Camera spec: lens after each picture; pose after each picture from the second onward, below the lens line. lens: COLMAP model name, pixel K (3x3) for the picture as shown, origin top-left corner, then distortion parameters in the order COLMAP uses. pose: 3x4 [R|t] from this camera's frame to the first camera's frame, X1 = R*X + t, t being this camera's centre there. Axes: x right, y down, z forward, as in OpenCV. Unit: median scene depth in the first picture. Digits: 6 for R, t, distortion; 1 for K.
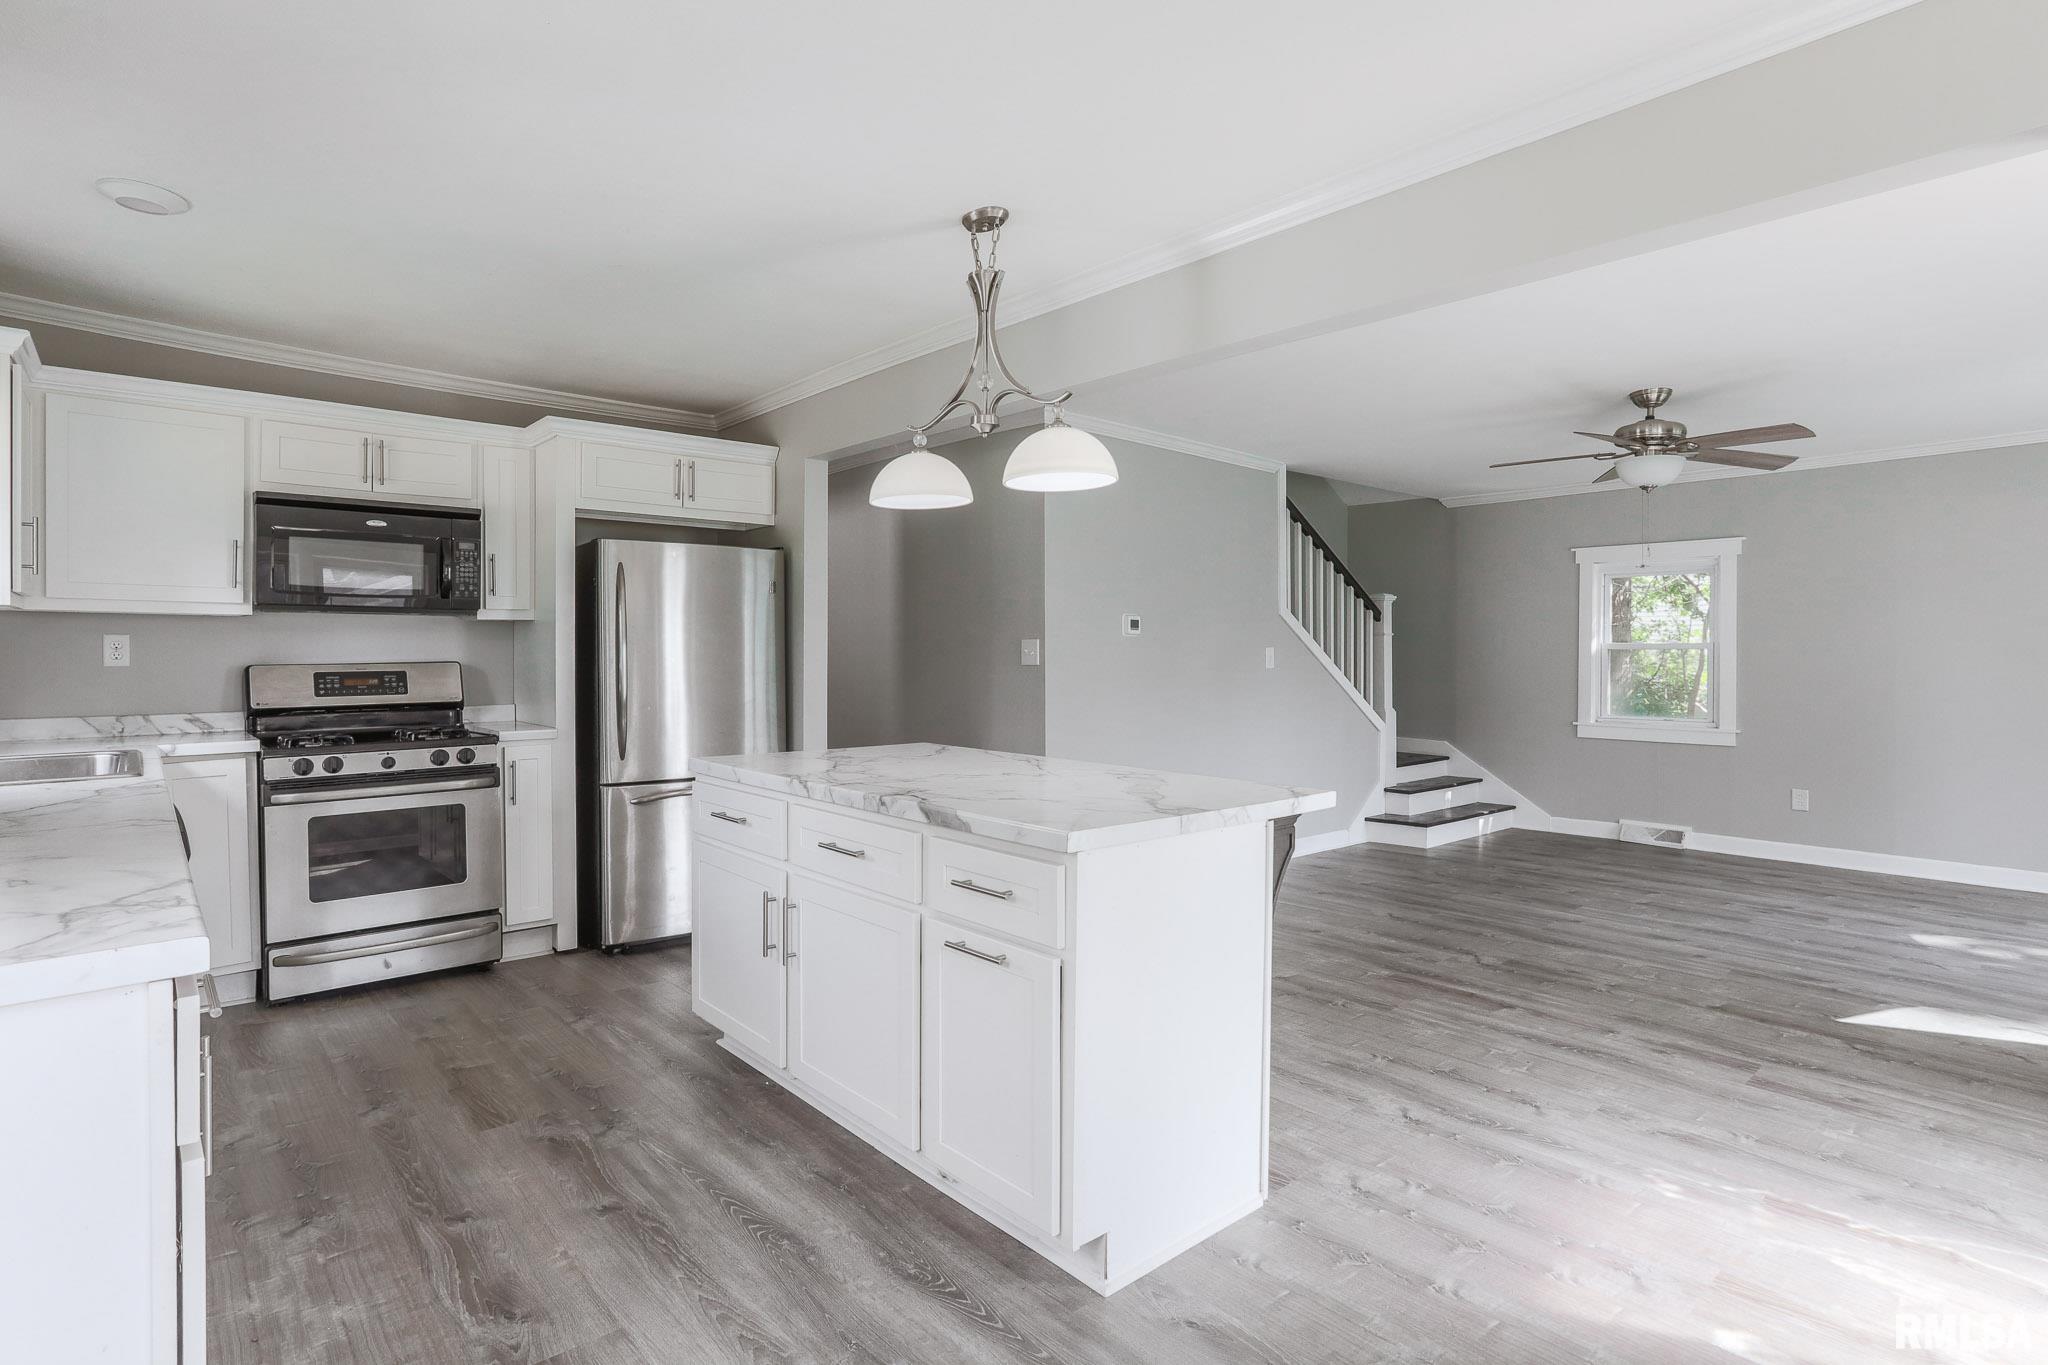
lens RADIAL K [[1025.4, 0, 1017.2], [0, 1025.4, 672.3], [0, 0, 1]] dist [-0.023518, 0.005382]
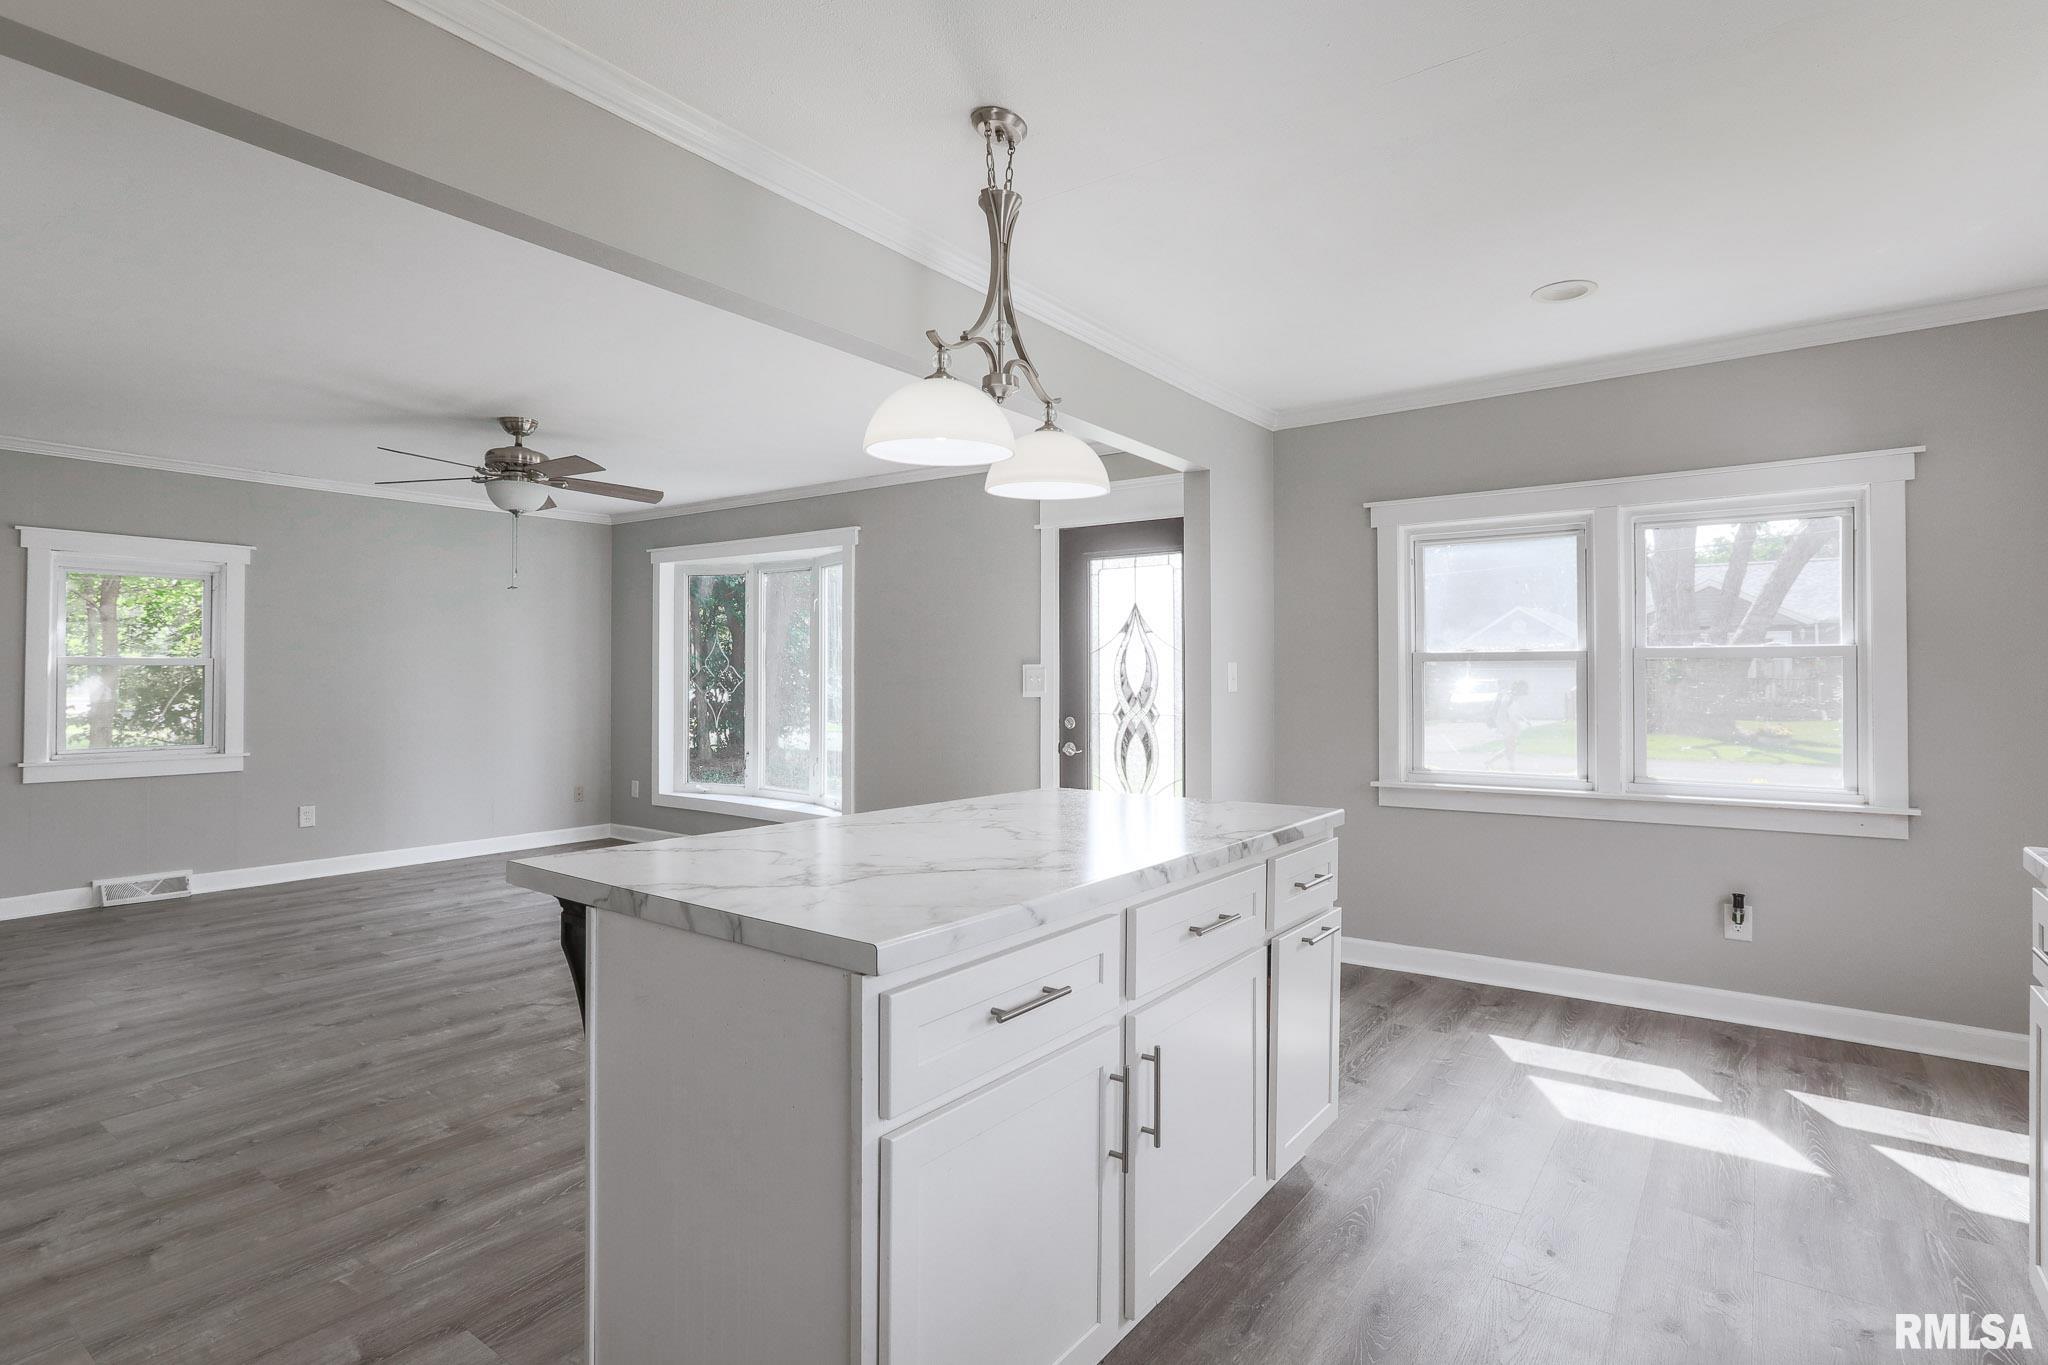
lens RADIAL K [[1025.4, 0, 1019.1], [0, 1025.4, 674.7], [0, 0, 1]] dist [-0.023518, 0.005382]
pose [[-0.216119, -0.001071, 0.976366, -0.563845], [0.013577, 0.999899, 0.004103, -0.015113], [-0.976273, 0.014143, -0.216083, 0.810839]]
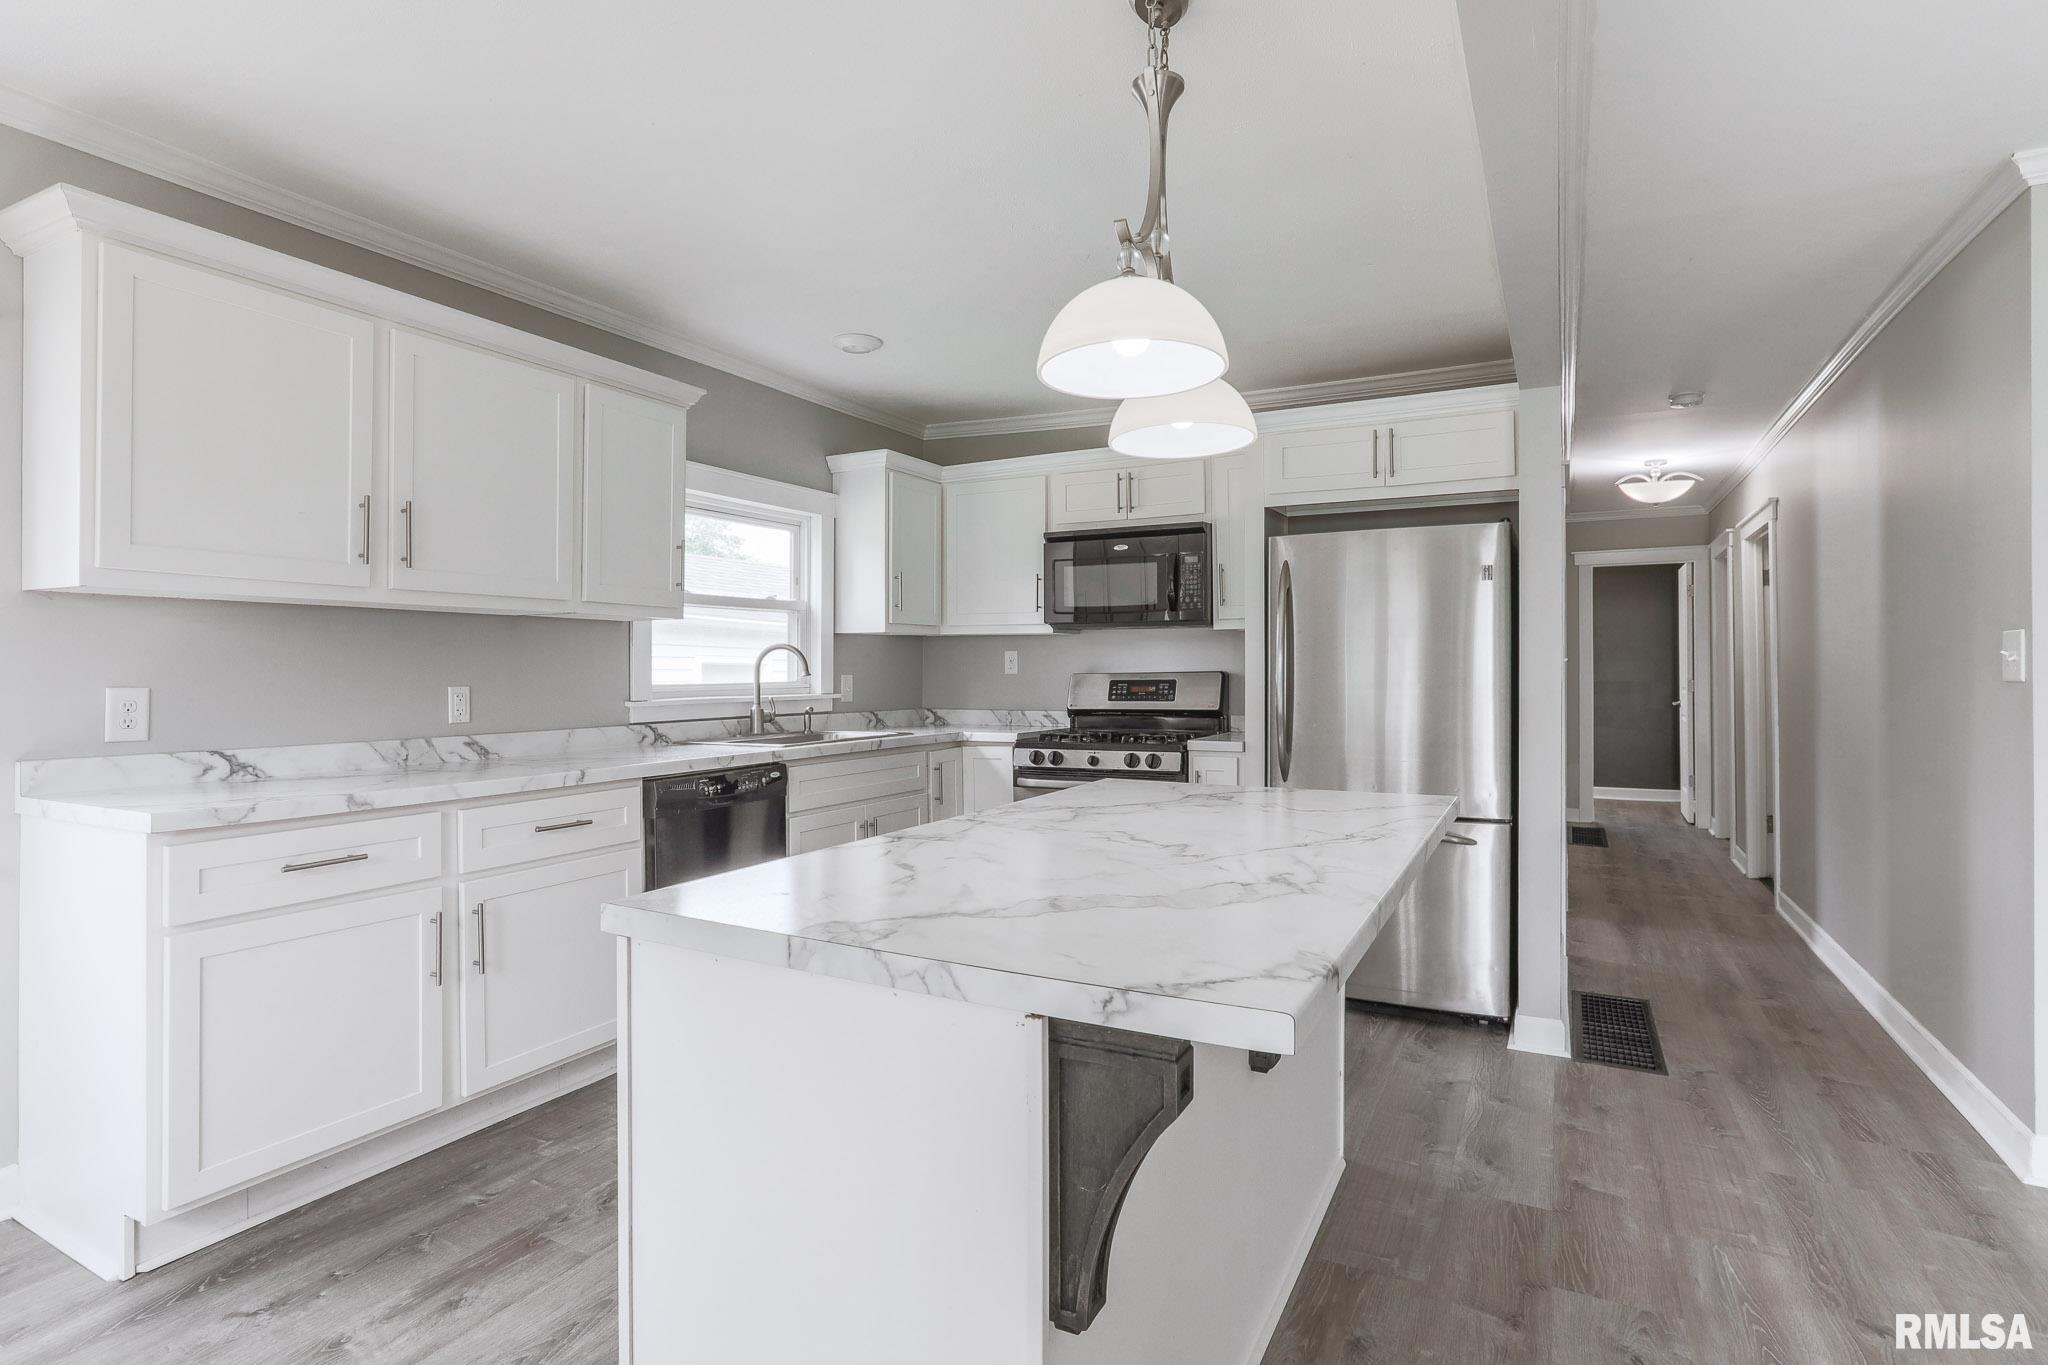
lens RADIAL K [[1025.4, 0, 1002.9], [0, 1025.4, 656.0], [0, 0, 1]] dist [-0.023518, 0.005382]
pose [[0.359234, -0.012177, -0.933168, 0.369966], [-0.013671, 0.999739, -0.018308, -0.004195], [0.933147, 0.019334, 0.358973, 0.459050]]
